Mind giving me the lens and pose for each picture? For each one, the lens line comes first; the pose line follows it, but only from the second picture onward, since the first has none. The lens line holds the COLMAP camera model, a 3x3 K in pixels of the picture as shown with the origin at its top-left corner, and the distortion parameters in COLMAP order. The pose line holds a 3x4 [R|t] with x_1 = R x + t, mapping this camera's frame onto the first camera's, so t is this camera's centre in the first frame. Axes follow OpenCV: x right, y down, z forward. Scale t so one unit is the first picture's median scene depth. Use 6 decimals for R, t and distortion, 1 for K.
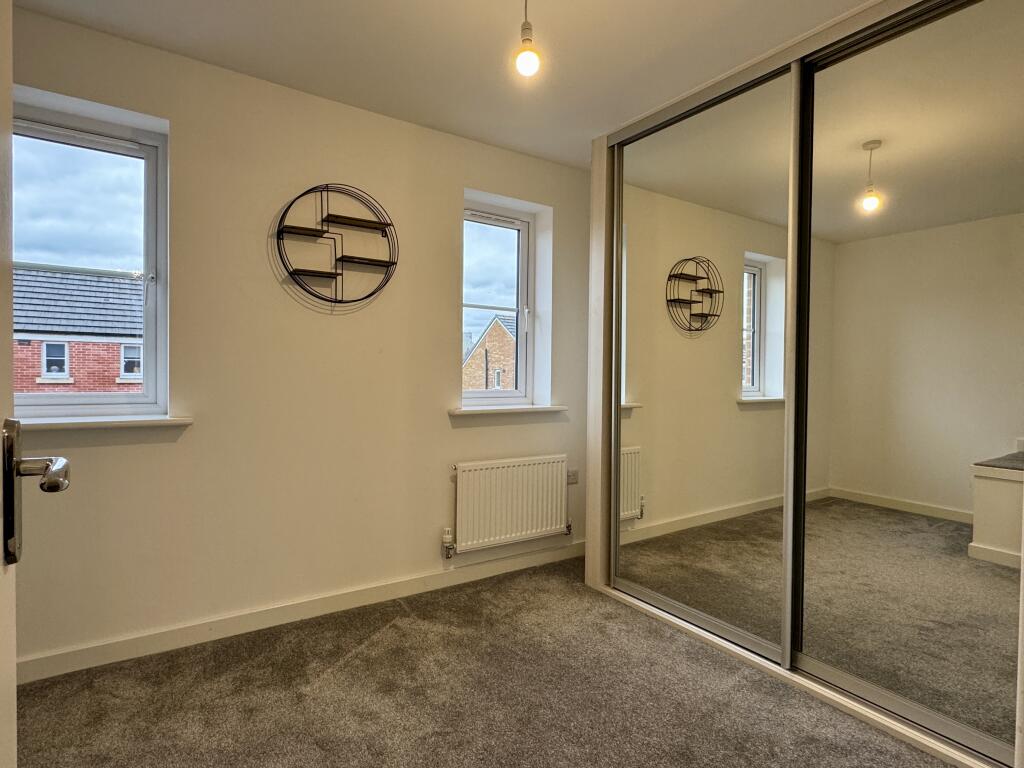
lens RADIAL K [[543.9, 0, 512.0], [0, 543.9, 384.0], [0, 0, 1]] dist [0.001632, 0.000807]
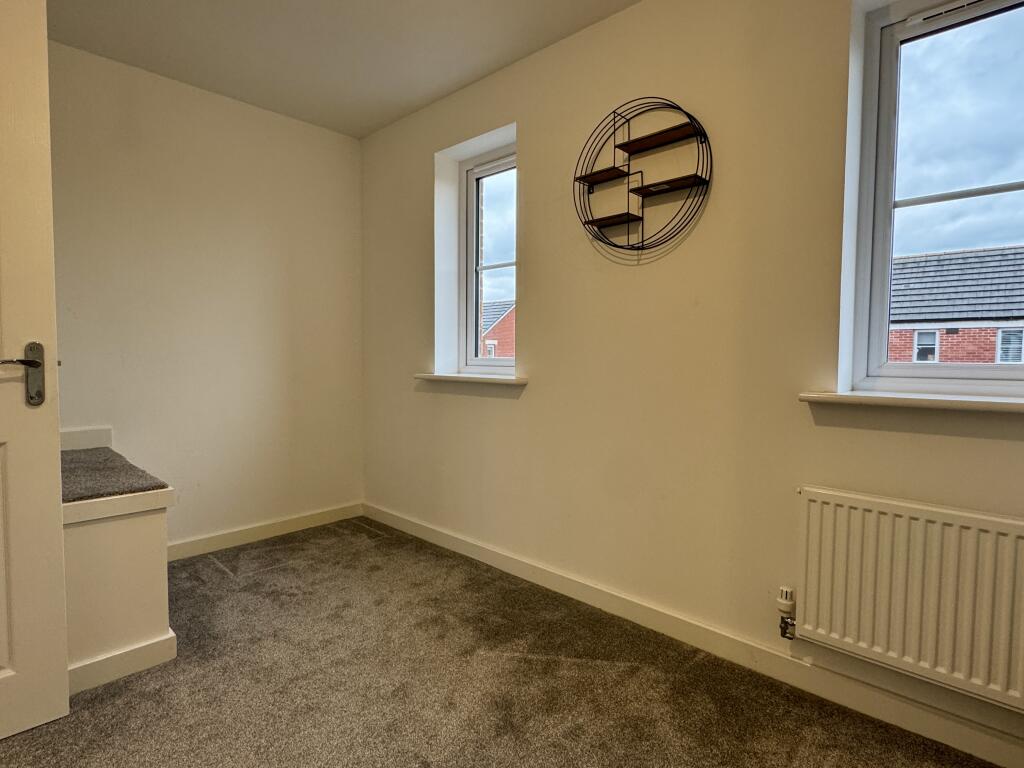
lens RADIAL K [[545.9, 0, 512.0], [0, 545.9, 384.0], [0, 0, 1]] dist [0.002878, 0.000605]
pose [[0.221937, 0.045323, -0.974007, 0.431495], [-0.029802, 0.998768, 0.039685, 0.025320], [0.974605, 0.020220, 0.223014, 0.613877]]
